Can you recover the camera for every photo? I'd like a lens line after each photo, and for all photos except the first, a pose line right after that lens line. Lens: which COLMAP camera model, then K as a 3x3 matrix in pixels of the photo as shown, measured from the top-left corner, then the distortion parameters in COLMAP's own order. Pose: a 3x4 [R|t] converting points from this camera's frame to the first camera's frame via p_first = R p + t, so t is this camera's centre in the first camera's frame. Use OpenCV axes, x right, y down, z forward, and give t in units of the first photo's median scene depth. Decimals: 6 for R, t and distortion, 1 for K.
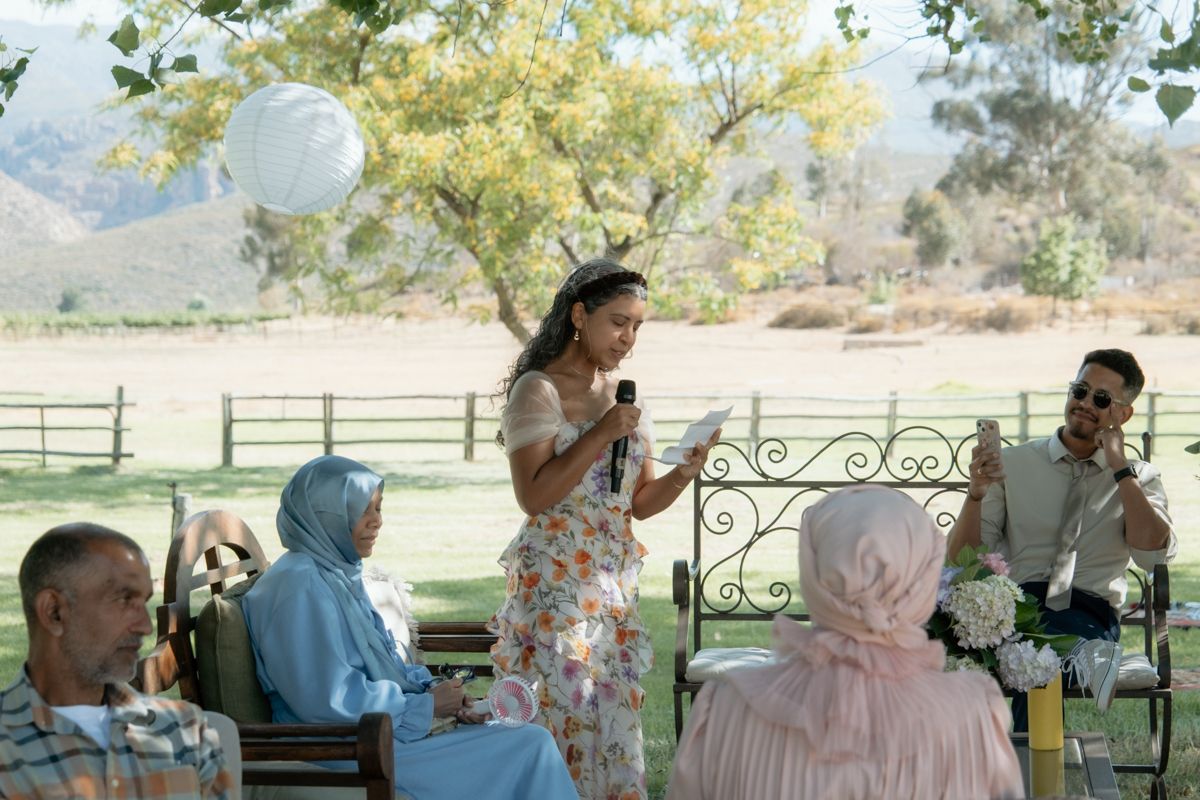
lens RADIAL K [[2657.4, 0, 566.8], [0, 2657.4, 427.2], [0, 0, 1]] dist [0.072290, 0.000000]
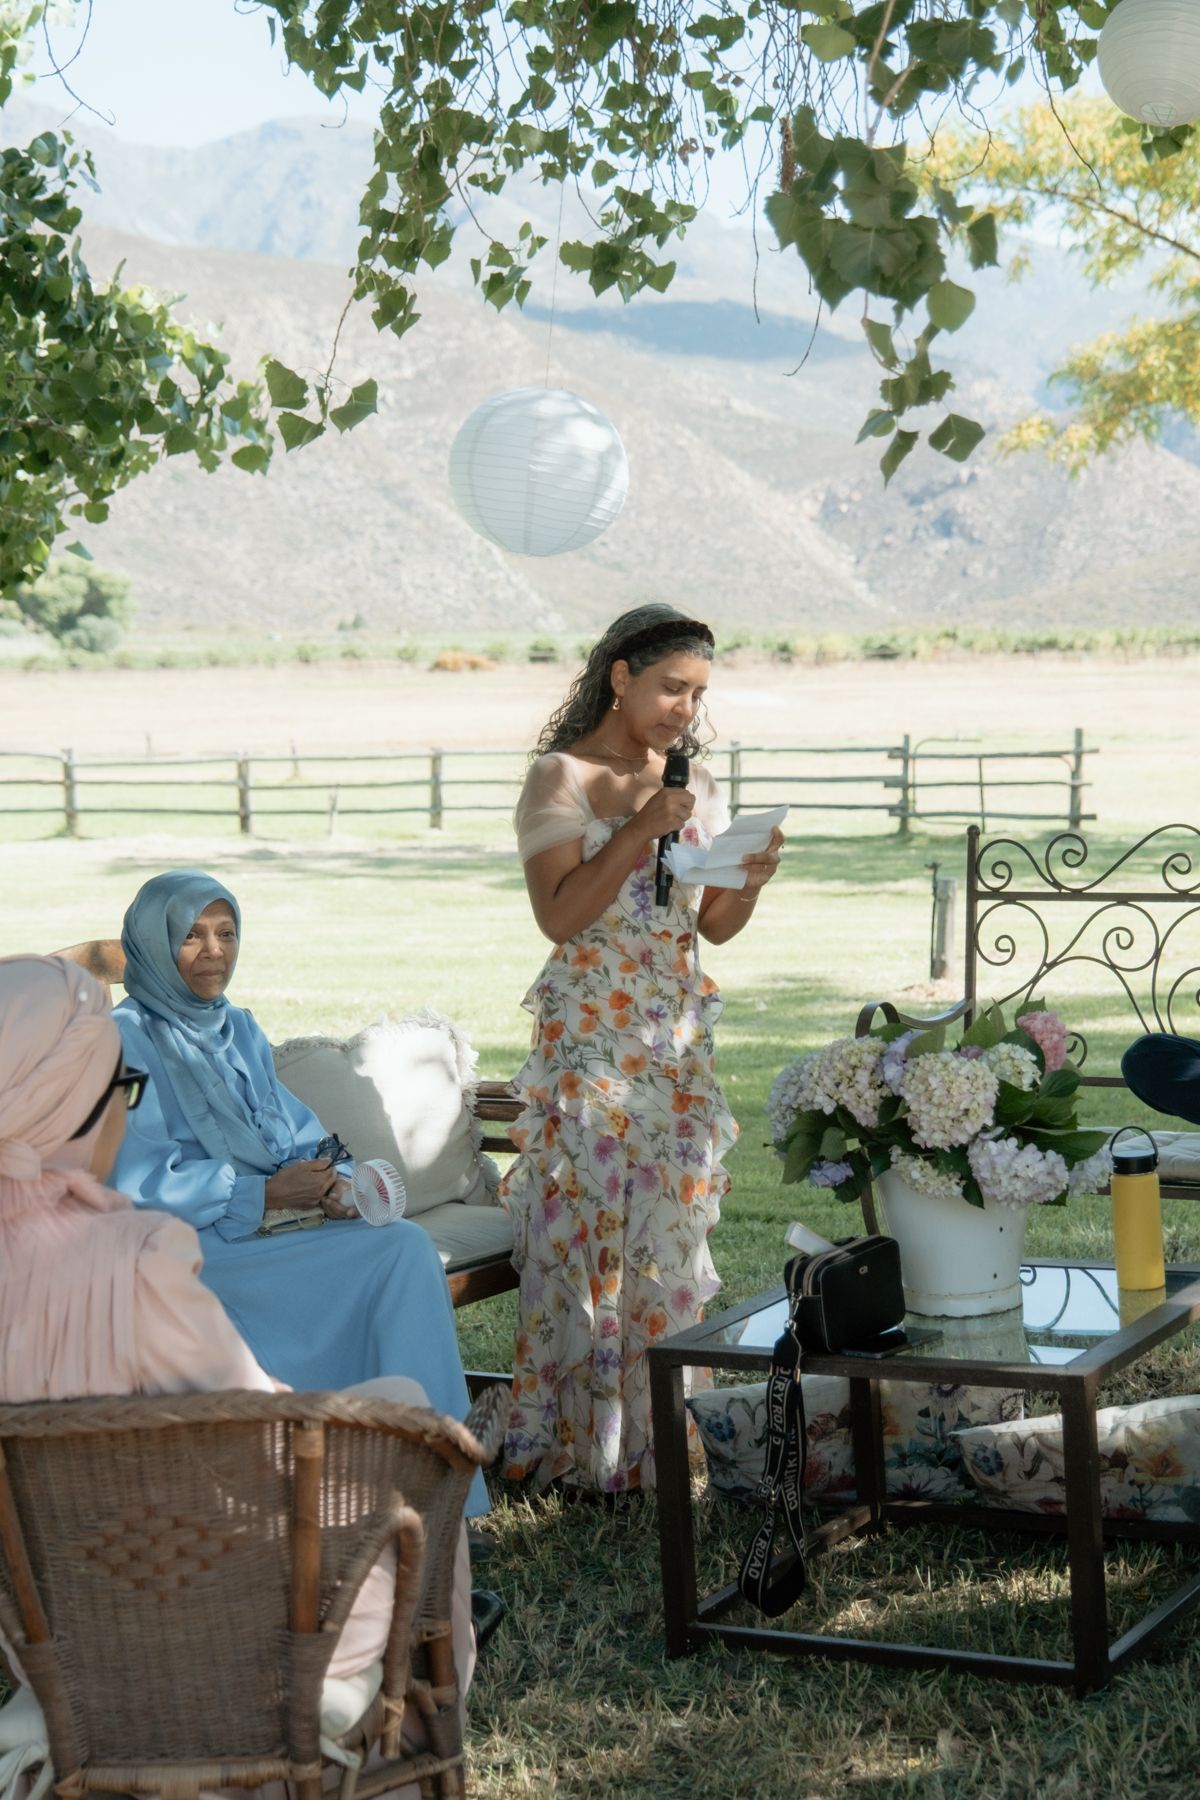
lens RADIAL K [[3355.0, 0, 624.9], [0, 3355.0, 1001.8], [0, 0, 1]] dist [0.138498, 0.000000]
pose [[0.930122, 0.018681, -0.366776, 0.126145], [0.006728, 0.997671, 0.067874, -0.005446], [0.367189, -0.065598, 0.927830, 0.042372]]
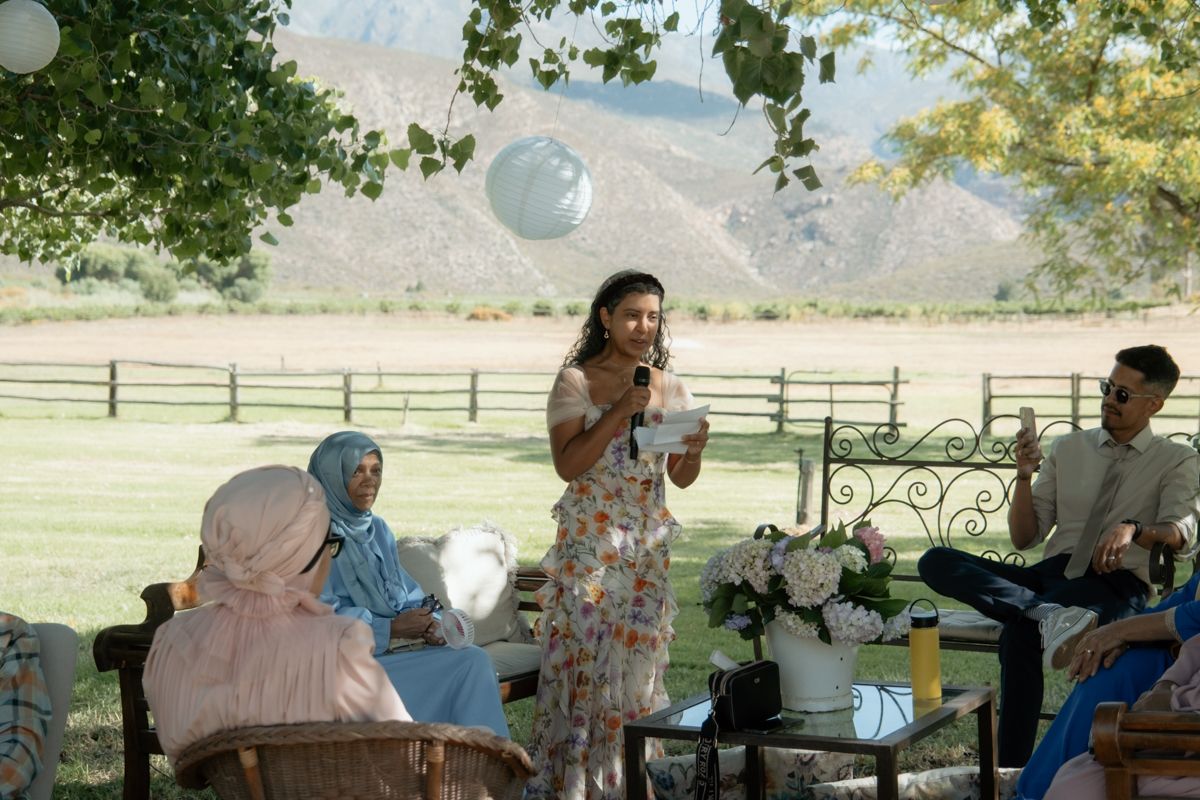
lens RADIAL K [[2236.7, 0, 576.7], [0, 2236.7, 495.6], [0, 0, 1]] dist [0.138498, 0.000000]
pose [[0.927198, 0.034223, -0.373004, 0.132858], [-0.018099, 0.998748, 0.046644, -0.003061], [0.374134, -0.036497, 0.926656, 0.015943]]
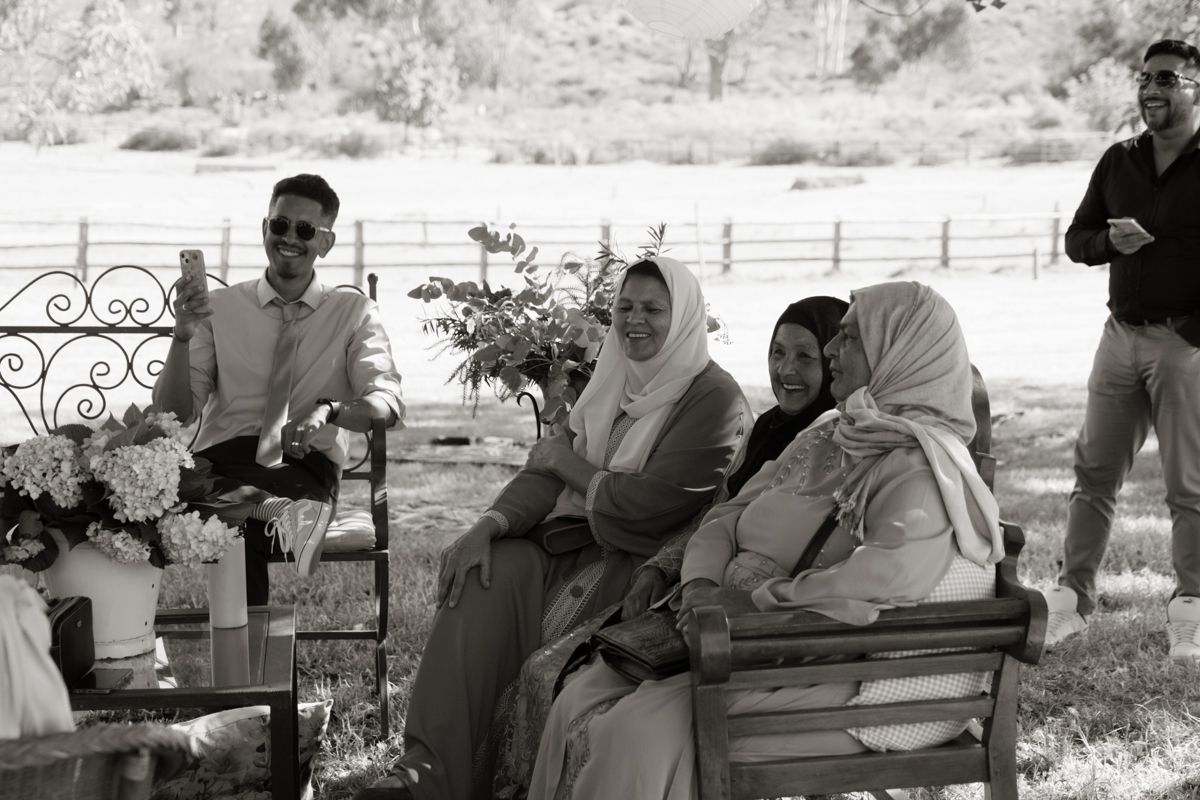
lens RADIAL K [[2657.4, 0, 596.6], [0, 2657.4, 399.8], [0, 0, 1]] dist [0.072290, 0.000000]
pose [[0.969482, -0.007791, 0.245040, 0.026670], [-0.005823, 0.998481, 0.054785, -0.002208], [-0.245095, -0.054540, 0.967964, 0.032178]]
